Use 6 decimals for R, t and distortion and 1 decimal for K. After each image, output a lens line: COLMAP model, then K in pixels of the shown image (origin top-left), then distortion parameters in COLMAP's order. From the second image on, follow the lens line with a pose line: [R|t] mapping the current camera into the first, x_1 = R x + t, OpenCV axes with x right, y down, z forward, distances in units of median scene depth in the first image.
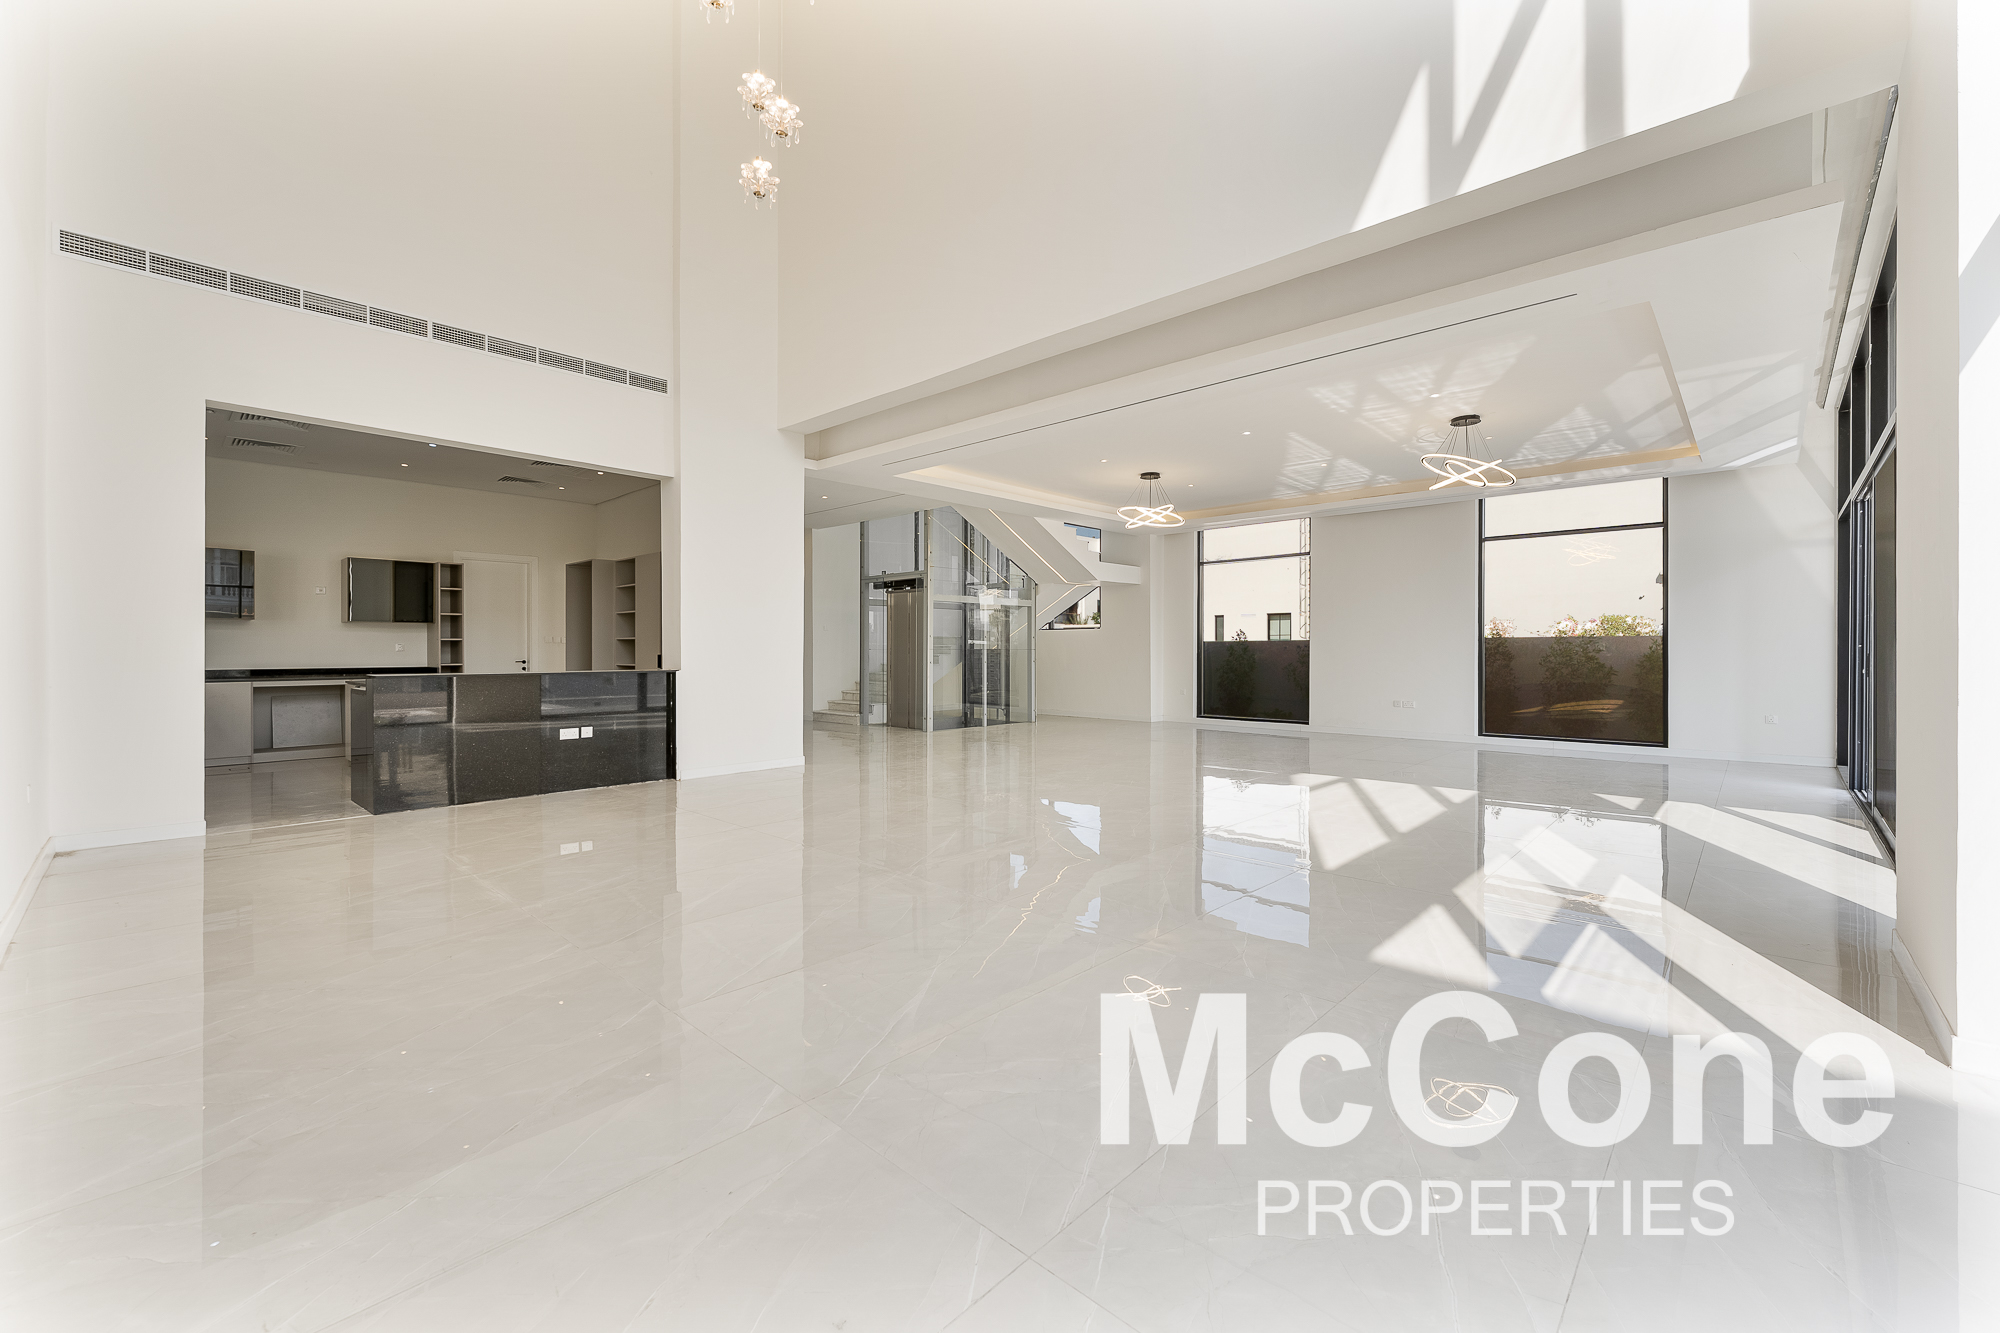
lens RADIAL K [[805.6, 0, 1007.7], [0, 805.6, 652.8], [0, 0, 1]] dist [-0.003389, -0.000194]
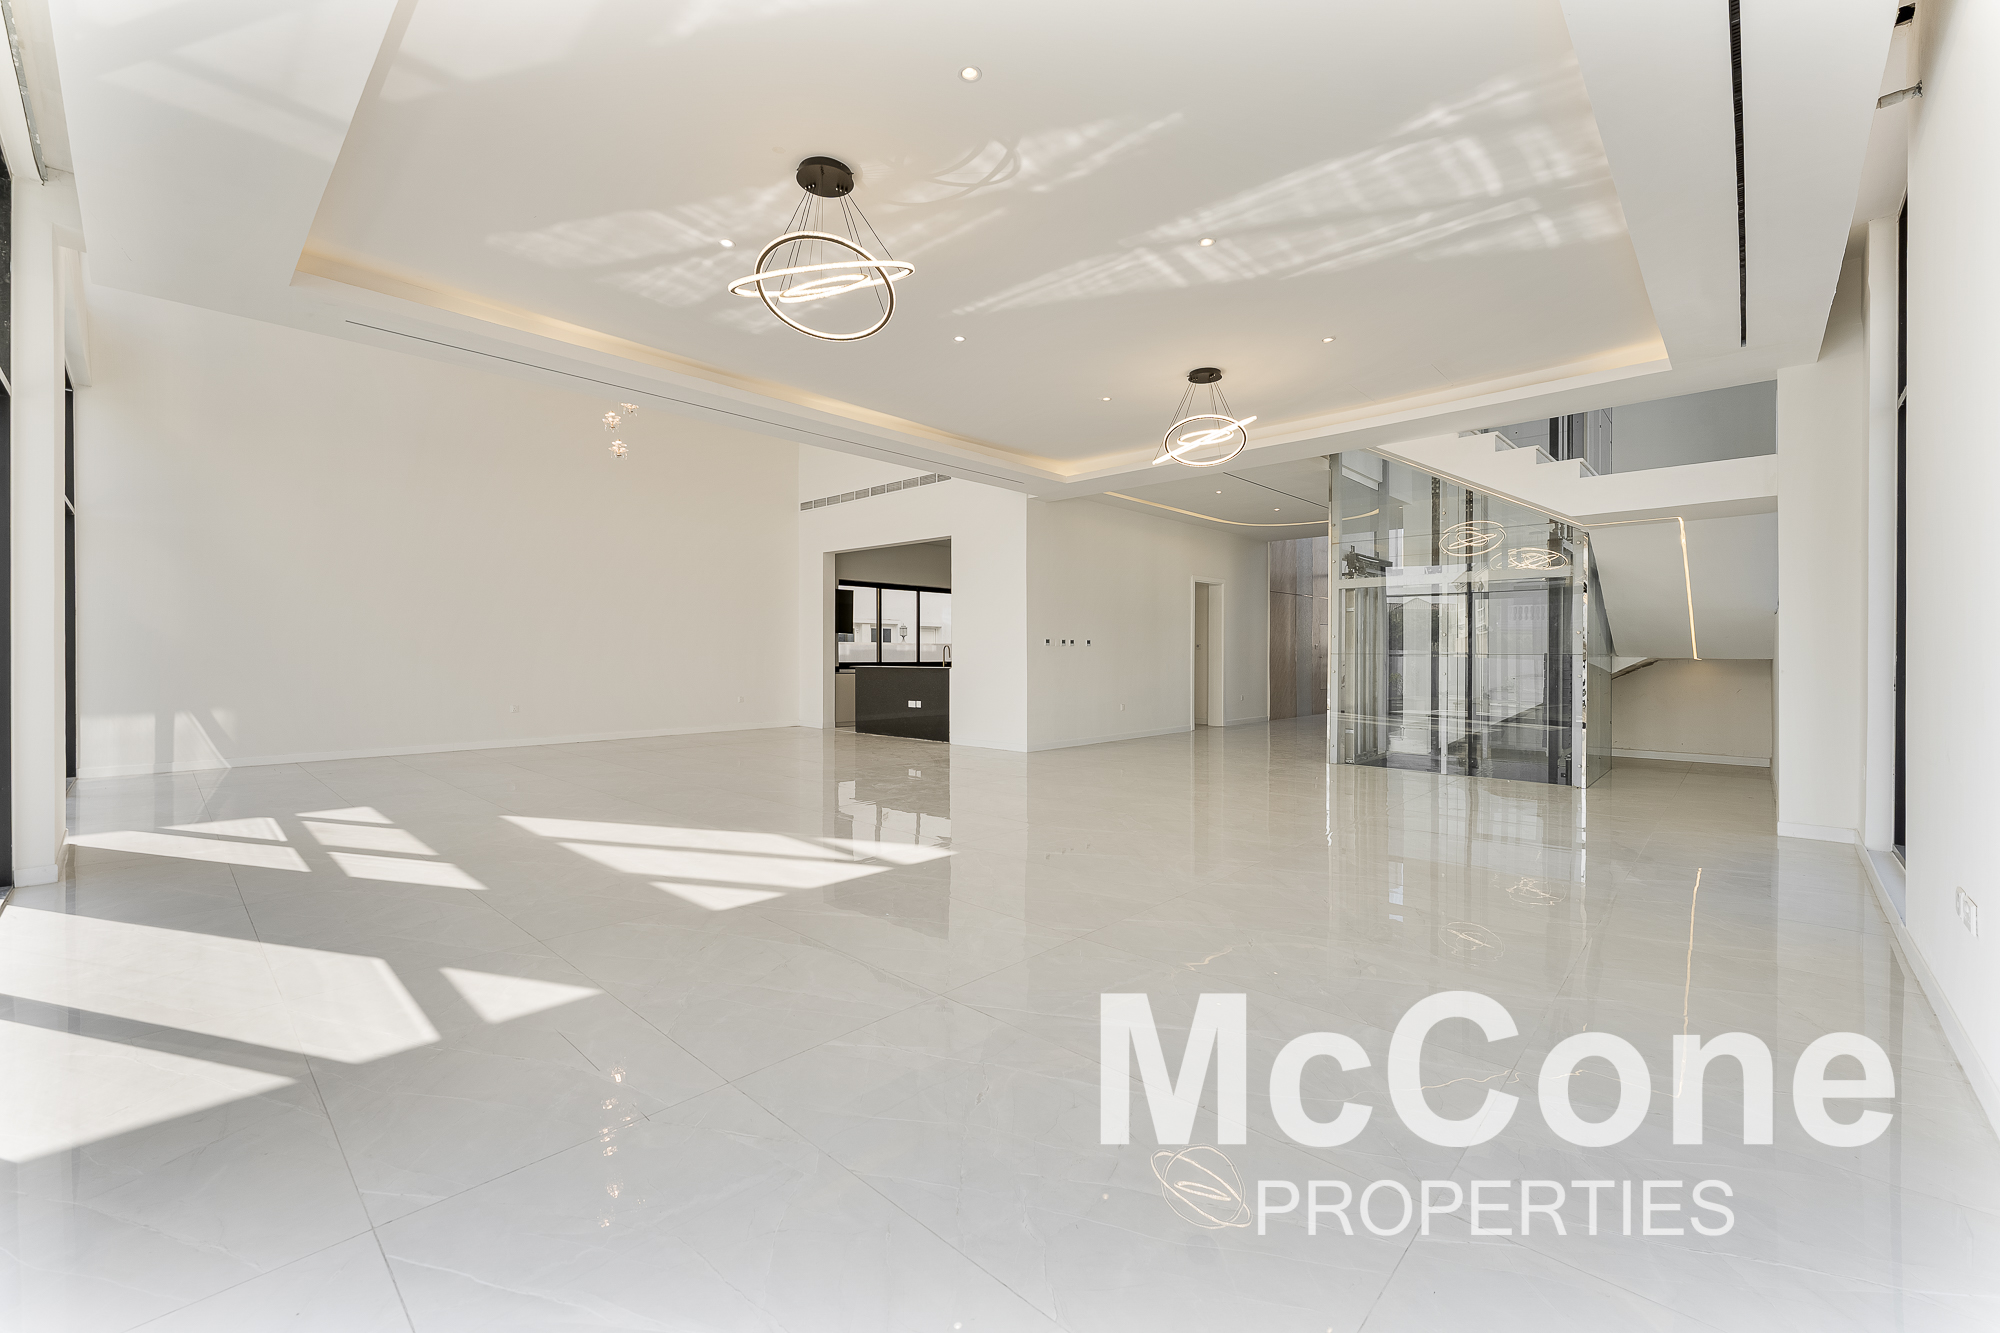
lens RADIAL K [[805.6, 0, 1004.2], [0, 805.6, 668.6], [0, 0, 1]] dist [-0.003389, -0.000194]
pose [[0.004010, 0.016140, -0.999862, 1.269800], [-0.005483, 0.999855, 0.016118, -0.002183], [0.999977, 0.005418, 0.004098, 1.326652]]
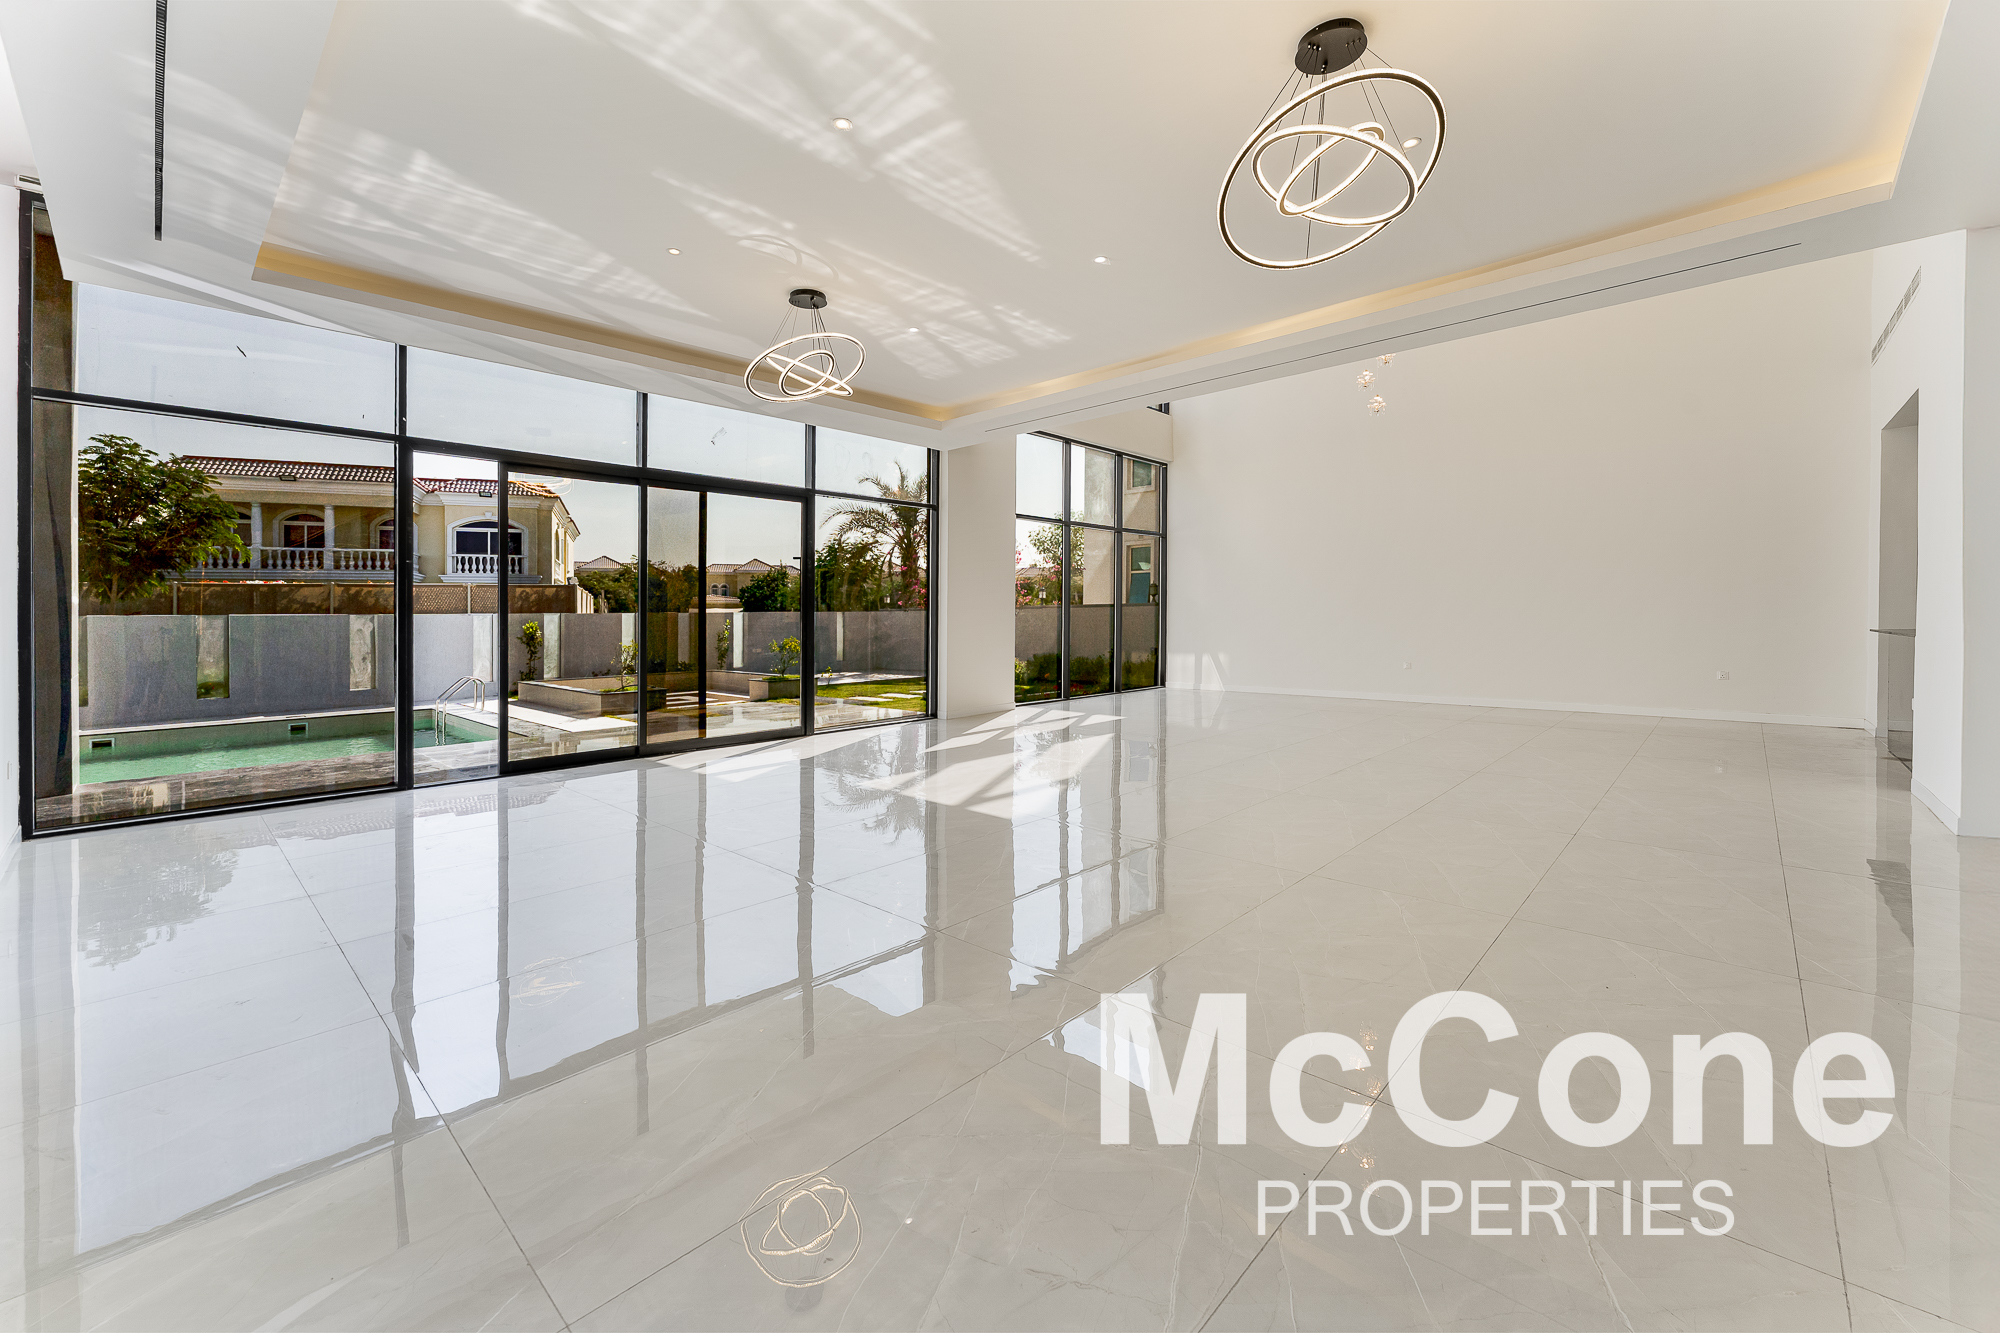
lens RADIAL K [[805.6, 0, 1005.7], [0, 805.6, 622.5], [0, 0, 1]] dist [-0.003389, -0.000194]
pose [[-0.999897, 0.012186, -0.007564, 0.486605], [0.012136, 0.999905, 0.006596, -0.002269], [0.007643, 0.006503, -0.999950, 2.064913]]
